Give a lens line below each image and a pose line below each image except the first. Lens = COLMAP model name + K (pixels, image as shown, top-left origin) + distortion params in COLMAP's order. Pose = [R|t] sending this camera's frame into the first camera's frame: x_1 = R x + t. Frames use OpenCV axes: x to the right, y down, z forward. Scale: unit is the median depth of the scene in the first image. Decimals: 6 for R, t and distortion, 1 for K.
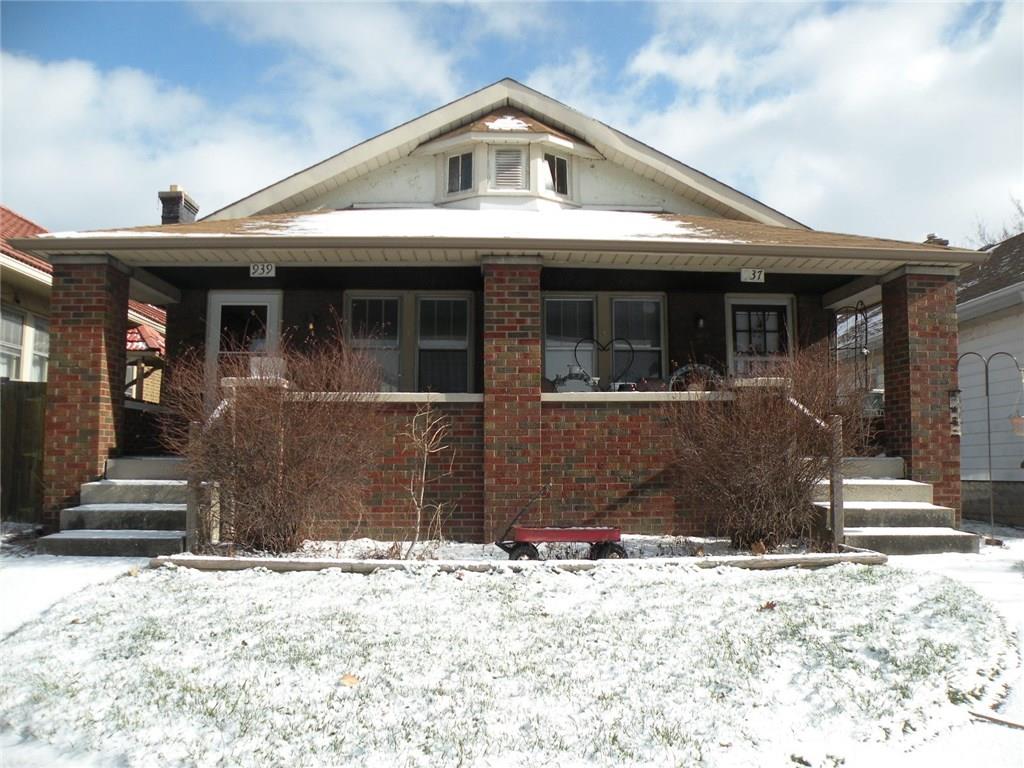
lens RADIAL K [[806.2, 0, 492.5], [0, 806.2, 384.5], [0, 0, 1]] dist [-0.183954, 0.160893]
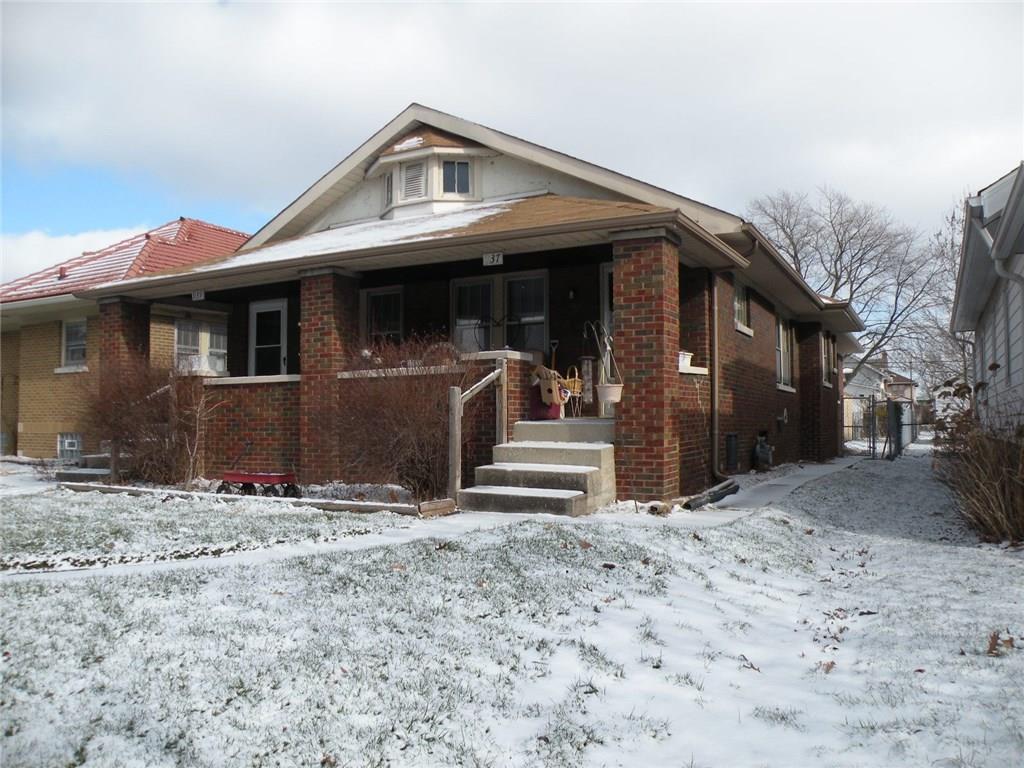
lens RADIAL K [[806.2, 0, 492.5], [0, 806.2, 384.5], [0, 0, 1]] dist [-0.183954, 0.160893]
pose [[0.863729, -0.030169, -0.503053, 0.919447], [0.055373, 0.997844, 0.035232, -0.001538], [0.500905, -0.058287, 0.863537, 0.011324]]
